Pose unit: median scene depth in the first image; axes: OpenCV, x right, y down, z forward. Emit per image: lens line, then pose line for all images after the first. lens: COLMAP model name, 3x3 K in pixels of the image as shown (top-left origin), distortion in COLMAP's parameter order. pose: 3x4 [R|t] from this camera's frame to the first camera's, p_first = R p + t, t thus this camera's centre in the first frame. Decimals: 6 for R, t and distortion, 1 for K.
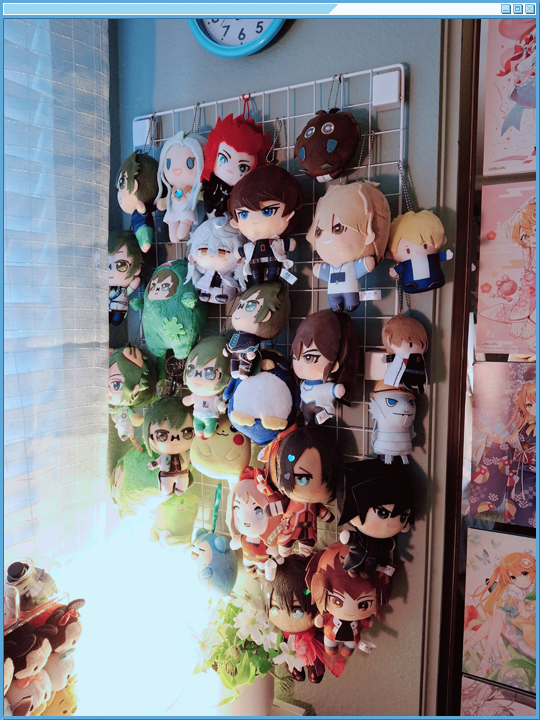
lens RADIAL K [[538.9, 0, 269.4], [0, 538.9, 363.5], [0, 0, 1]] dist [0.060739, -0.093272]
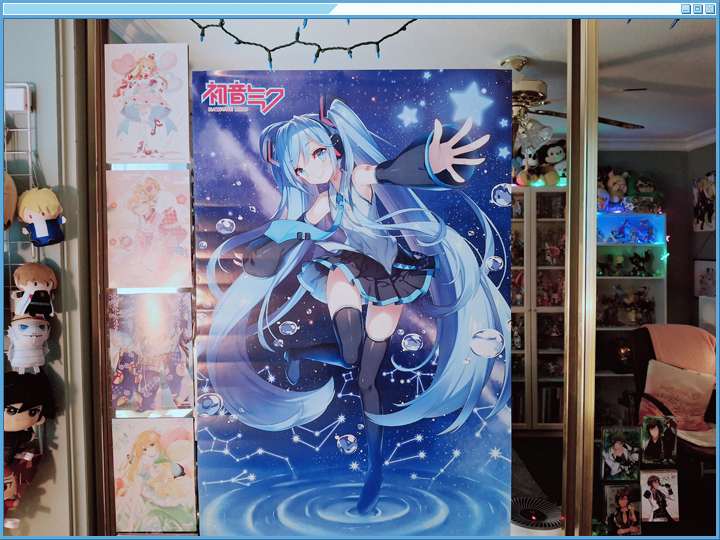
lens RADIAL K [[538.9, 0, 365.4], [0, 538.9, 264.5], [0, 0, 1]] dist [0.060739, -0.093272]
pose [[0.892231, -0.015831, 0.451301, 0.362648], [0.046400, 0.997310, -0.056750, 0.030448], [-0.449188, 0.071575, 0.890565, -0.570173]]
